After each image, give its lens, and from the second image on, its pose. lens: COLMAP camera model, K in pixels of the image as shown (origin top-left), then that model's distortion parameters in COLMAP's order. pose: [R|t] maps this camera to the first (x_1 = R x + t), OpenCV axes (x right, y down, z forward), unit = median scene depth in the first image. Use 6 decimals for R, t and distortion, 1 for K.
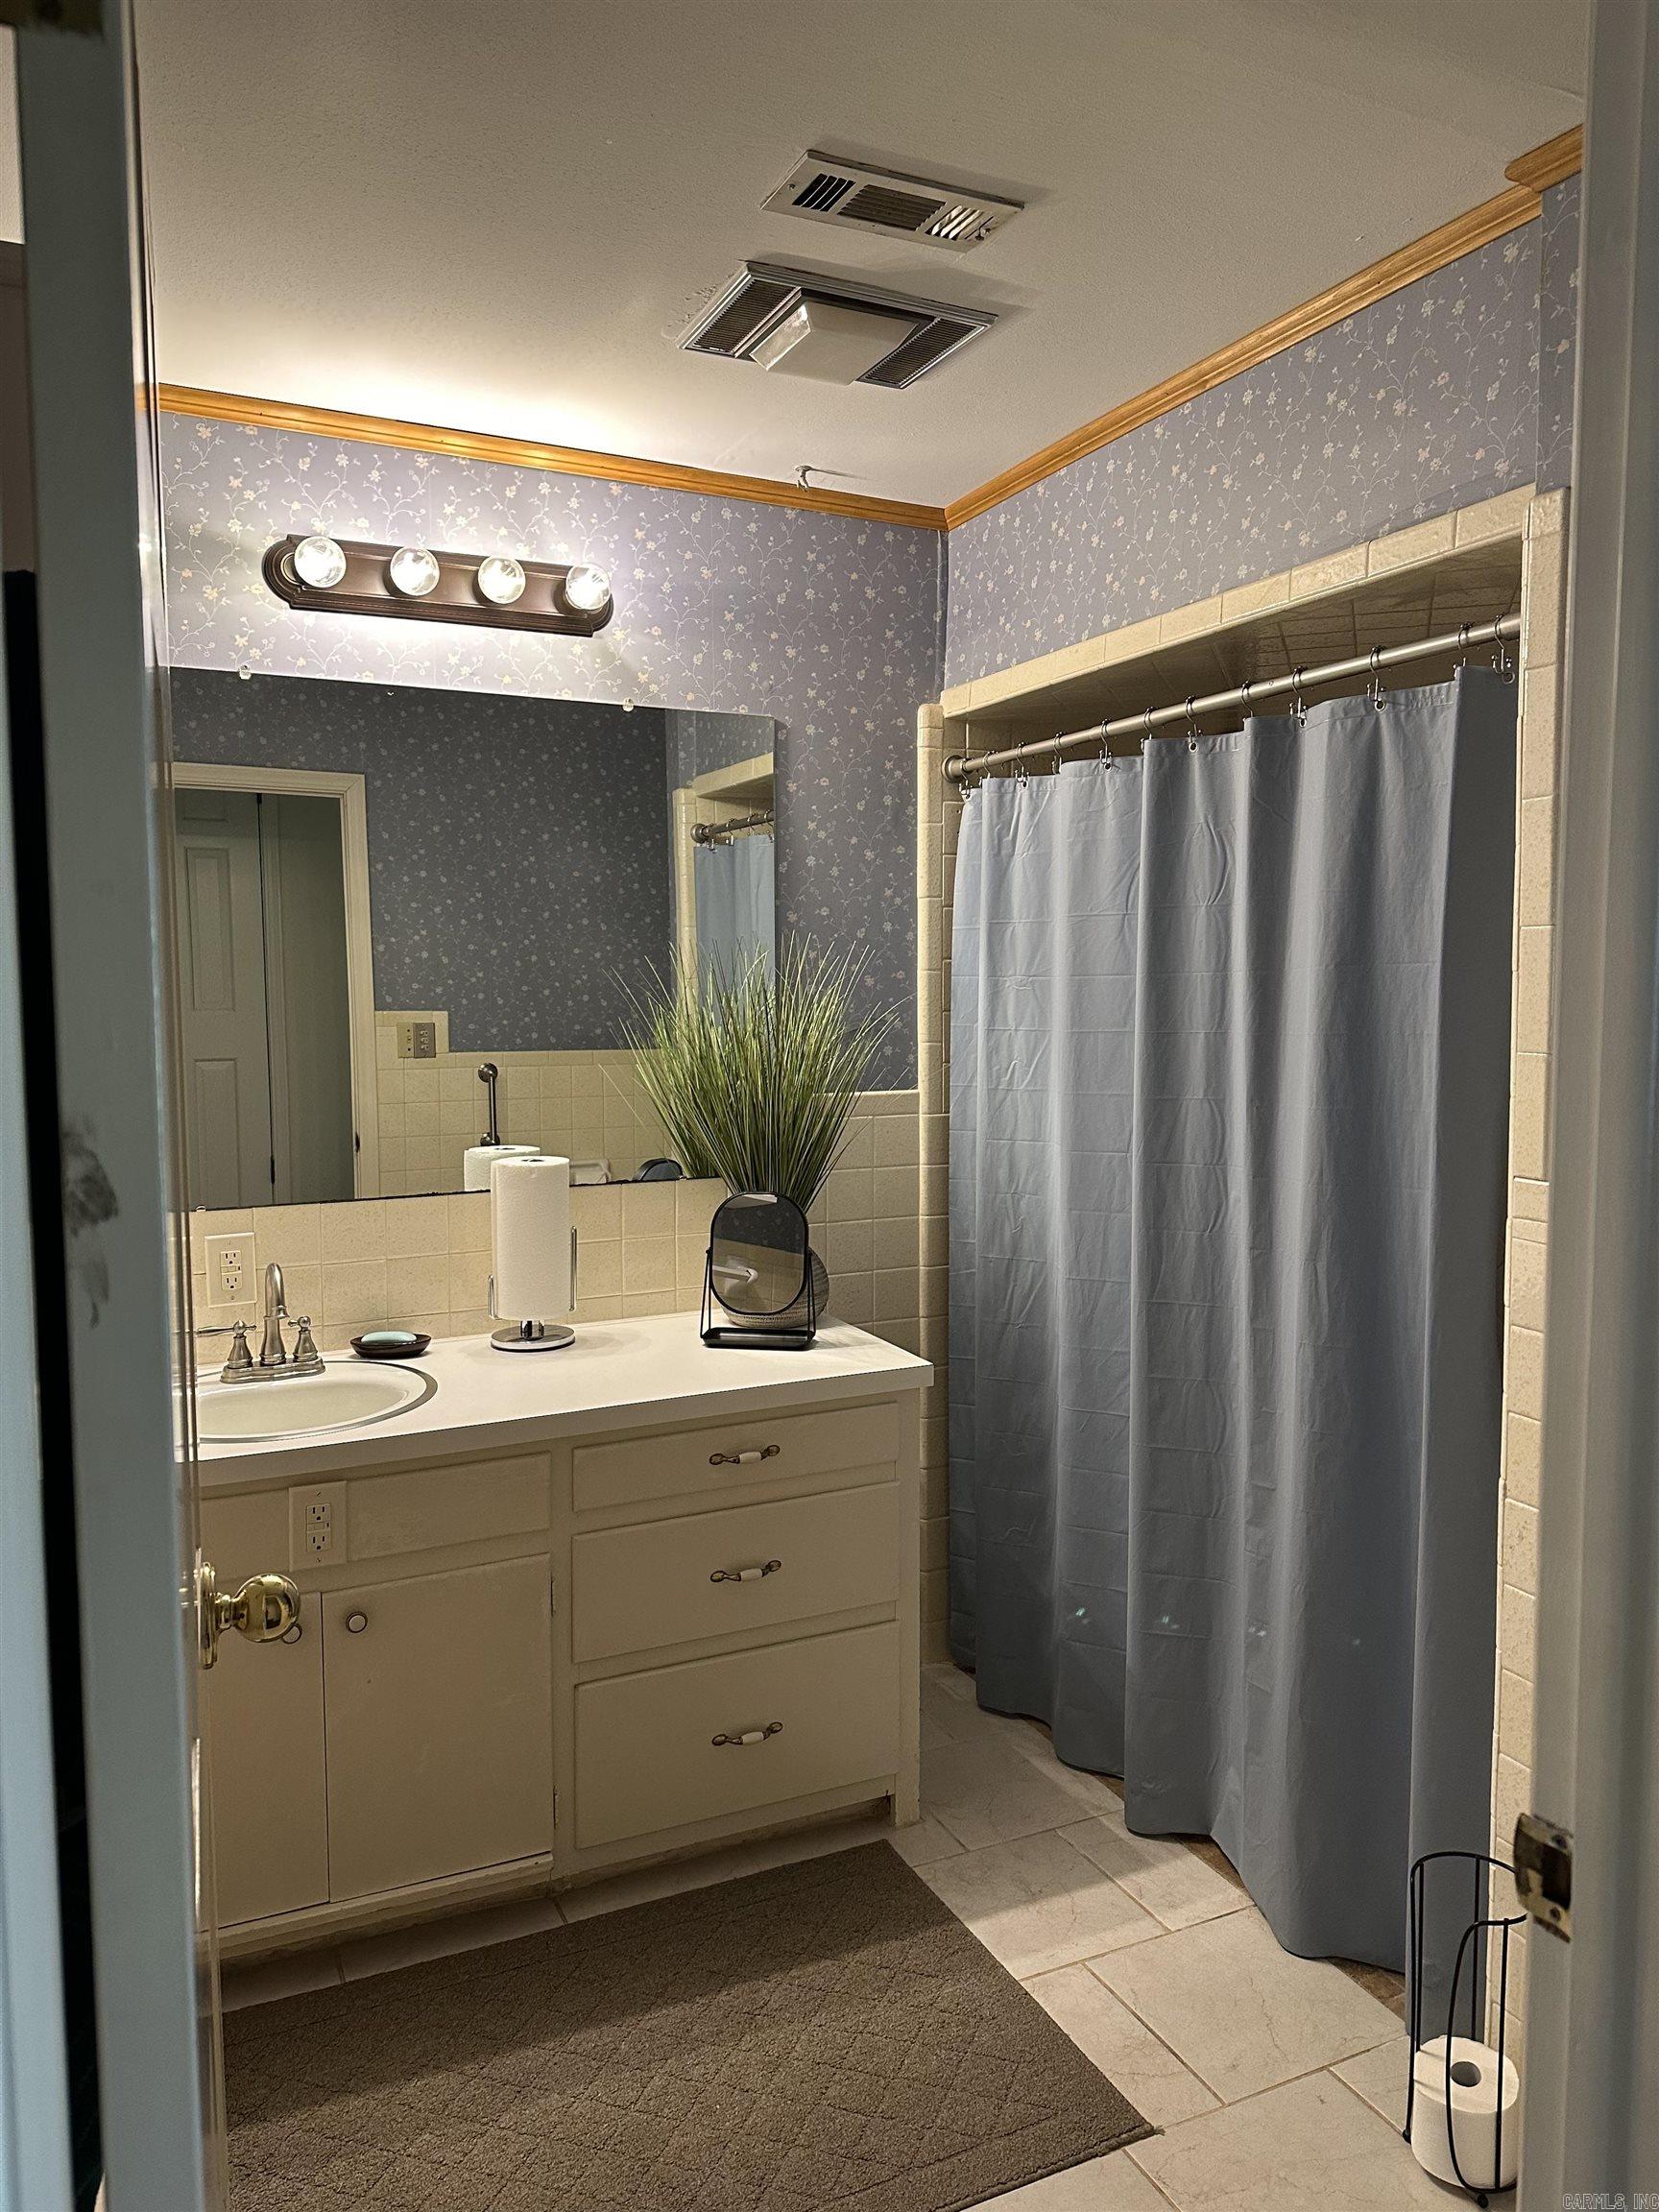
lens RADIAL K [[1554.0, 0, 831.8], [0, 1554.0, 1115.1], [0, 0, 1]] dist [0.050941, -0.048944]
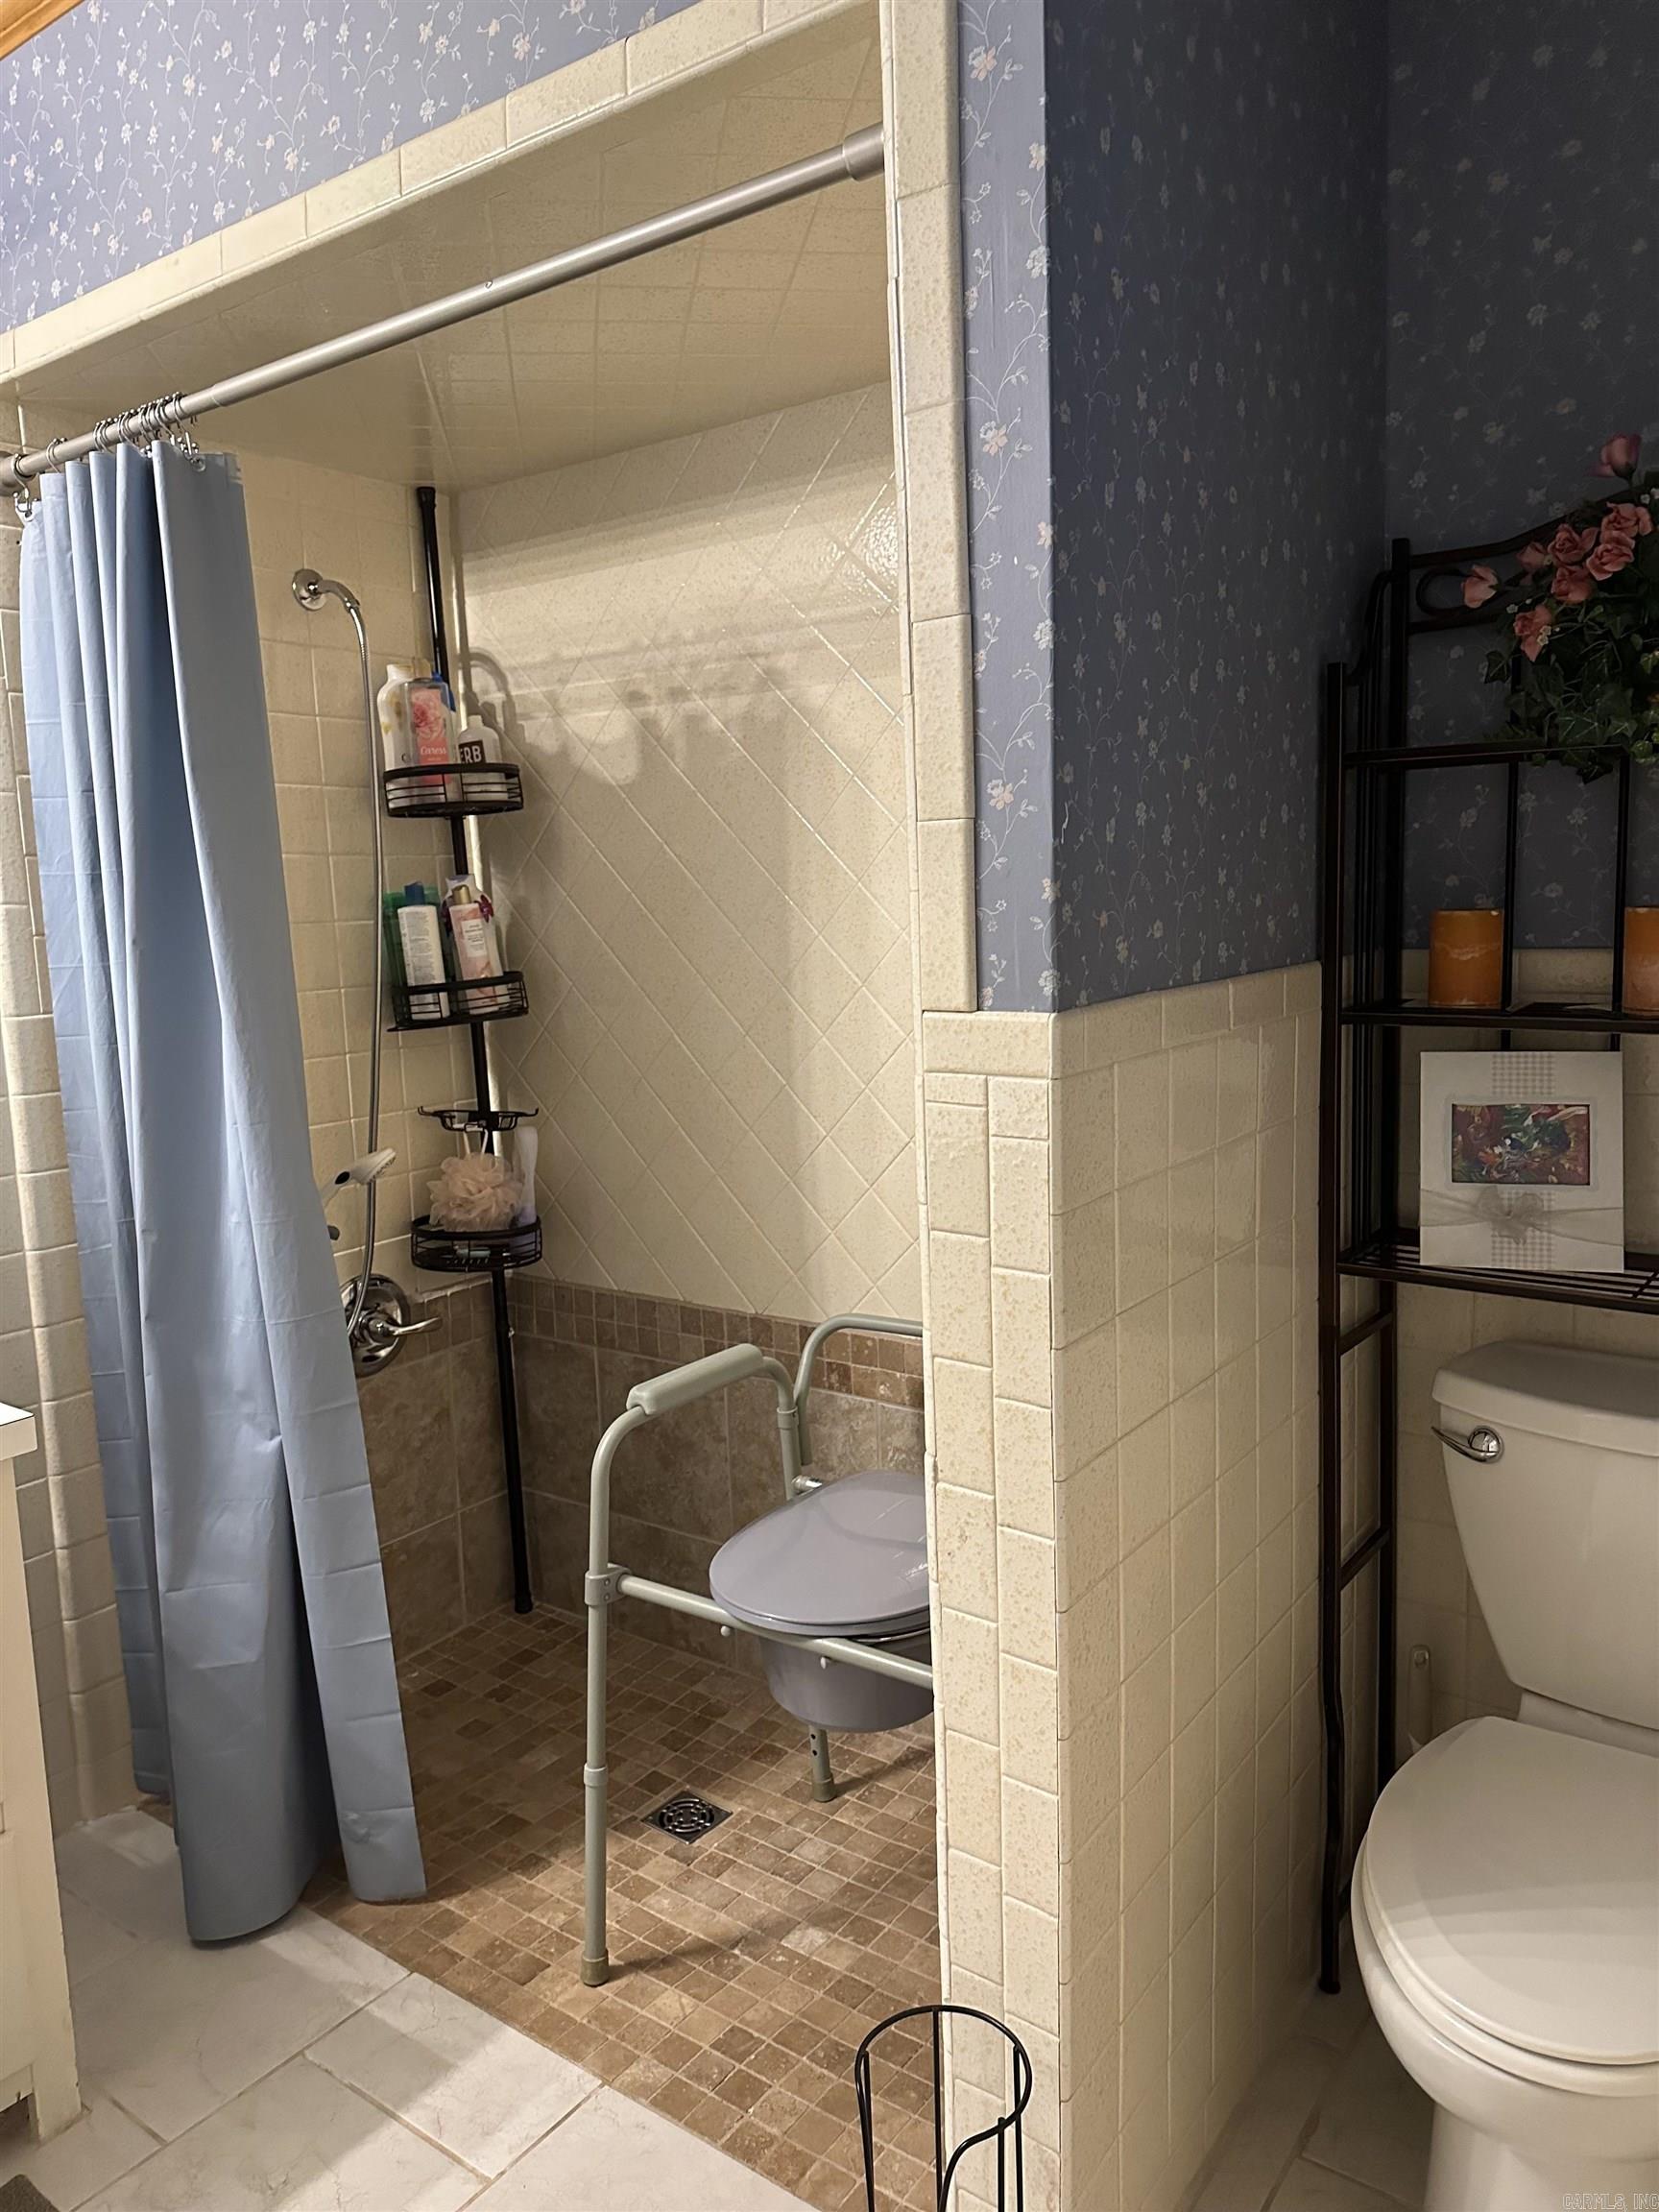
lens RADIAL K [[1554.0, 0, 814.8], [0, 1554.0, 1096.4], [0, 0, 1]] dist [0.050941, -0.048944]
pose [[0.883034, -0.088195, 0.460947, 0.057547], [0.071065, 0.995986, 0.054427, 0.024505], [-0.463897, -0.015304, 0.885757, 0.288123]]
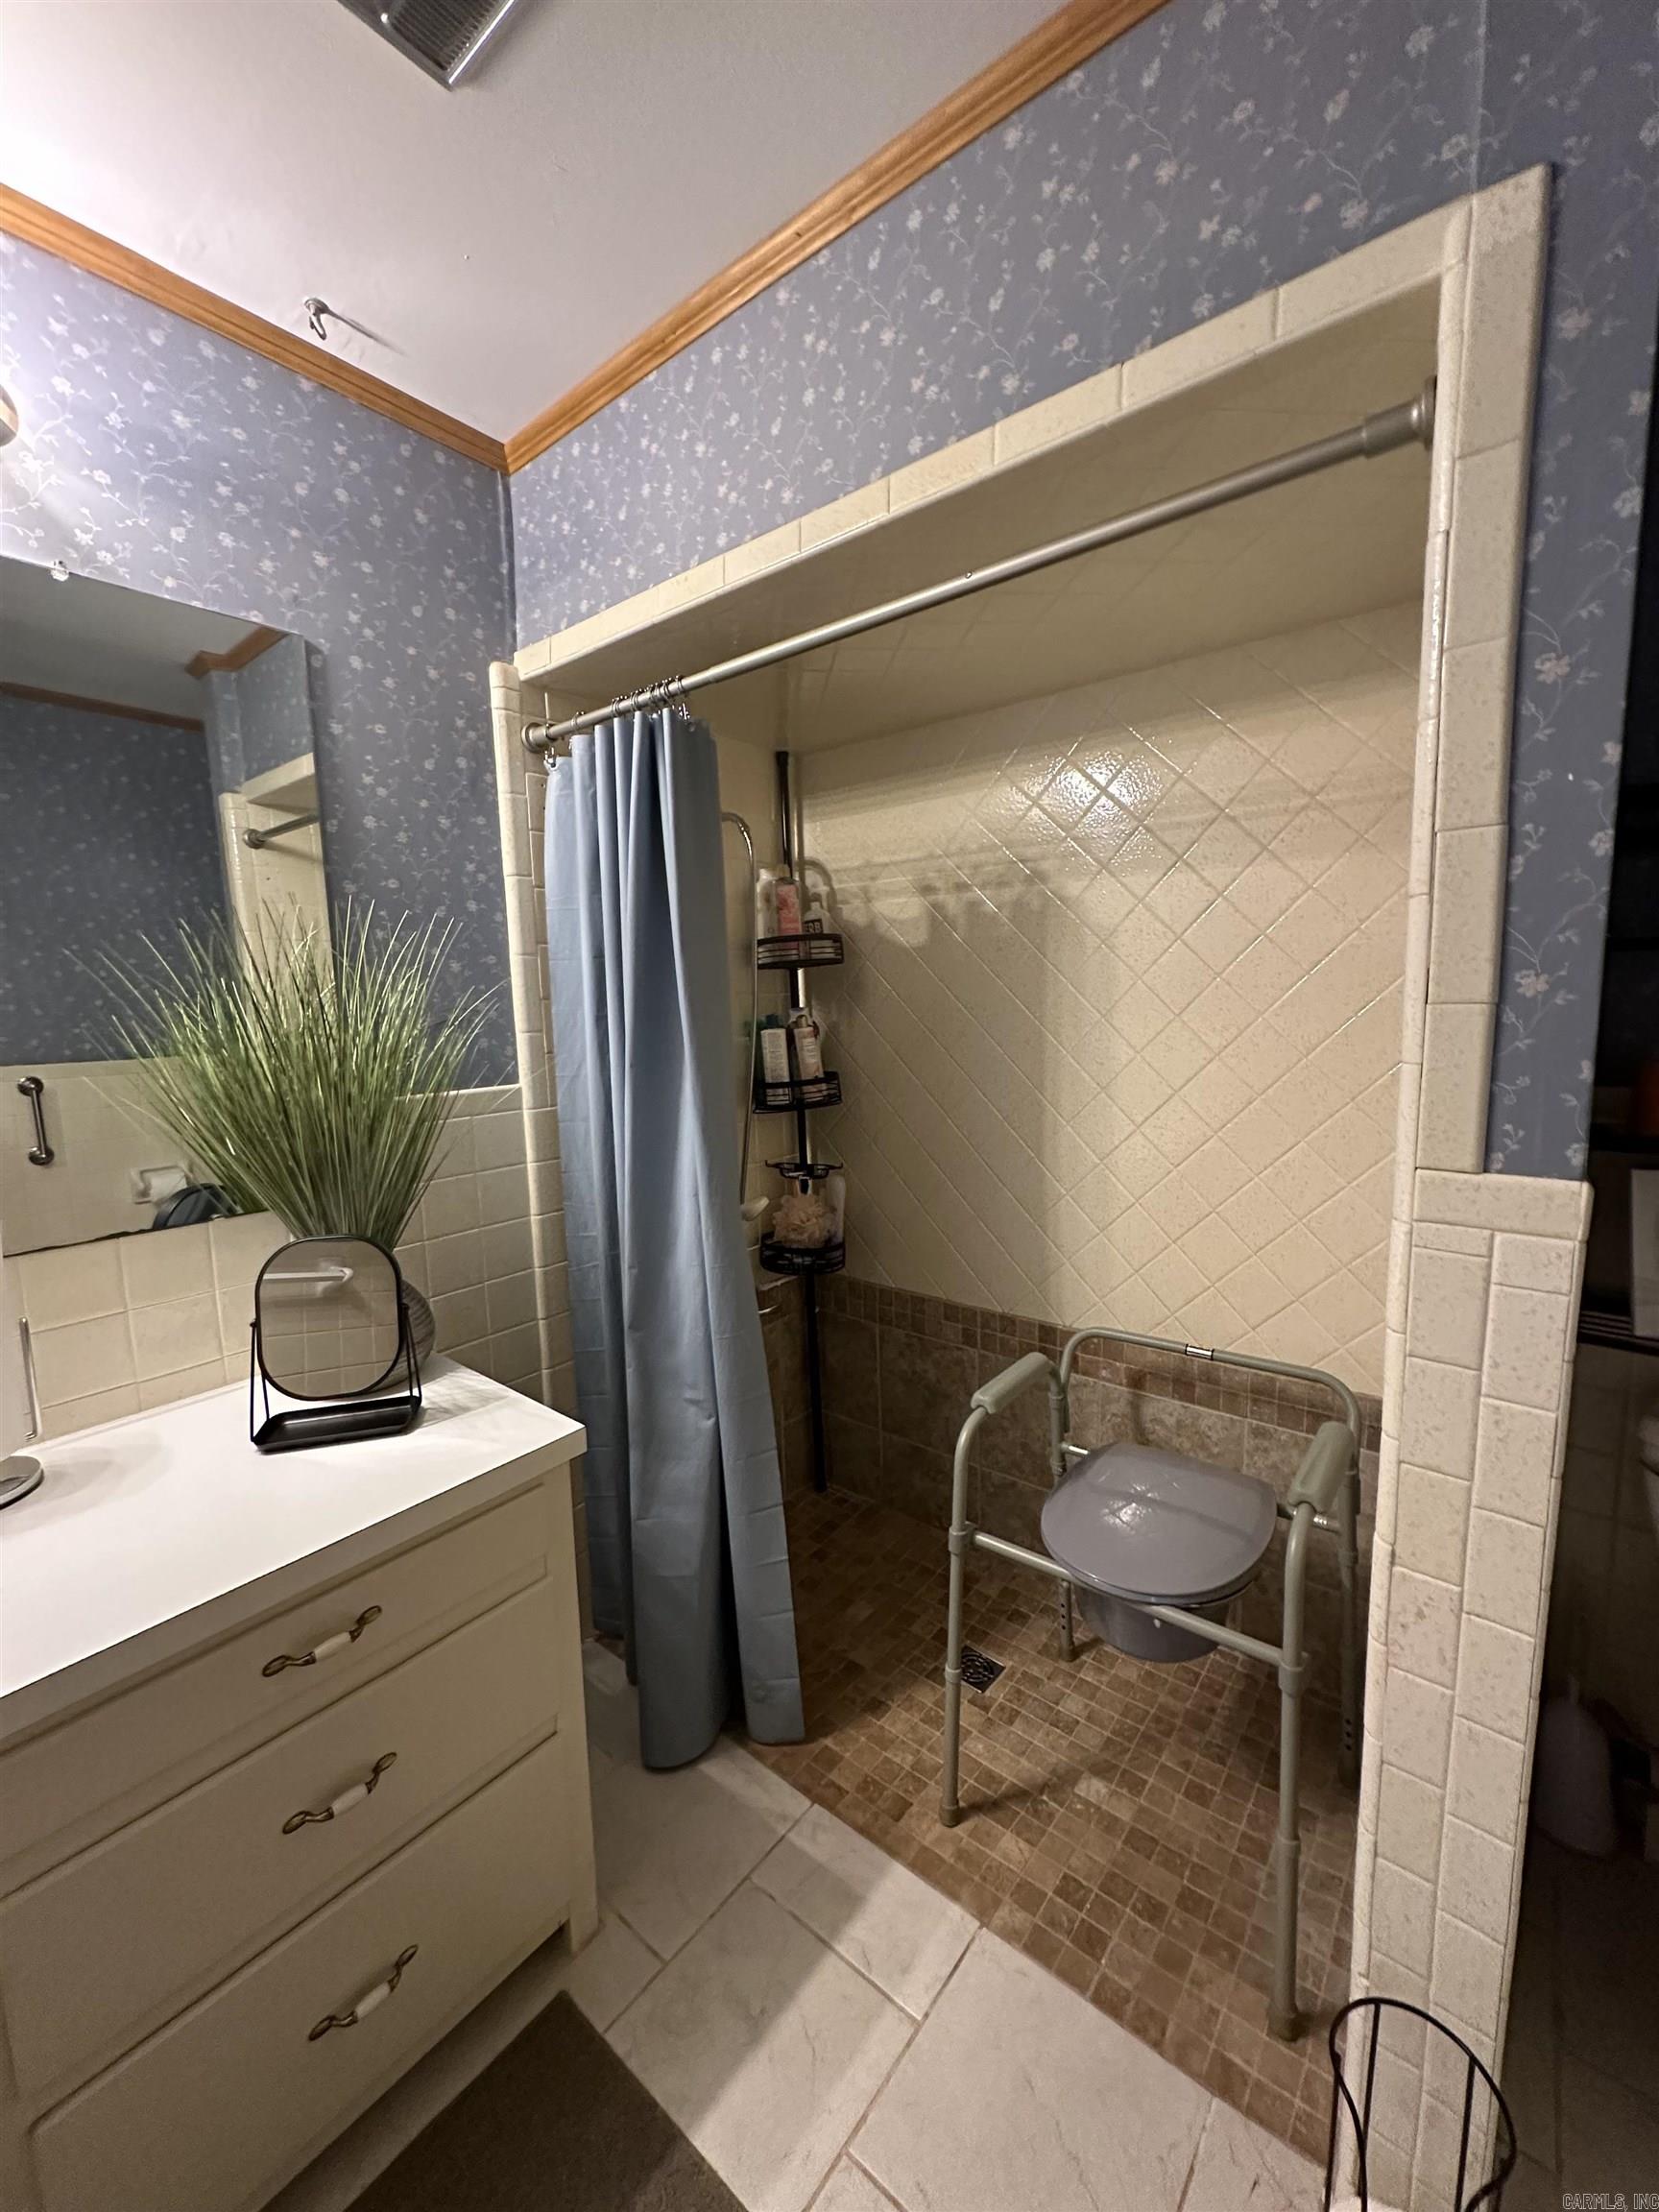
lens RADIAL K [[881.7, 0, 830.4], [0, 881.7, 1103.6], [0, 0, 1]] dist [-0.004631, 0.001512]
pose [[0.902996, -0.072742, 0.423446, -0.001034], [0.059897, 0.997253, 0.043583, -0.018007], [-0.425453, -0.013992, 0.904872, 0.485245]]
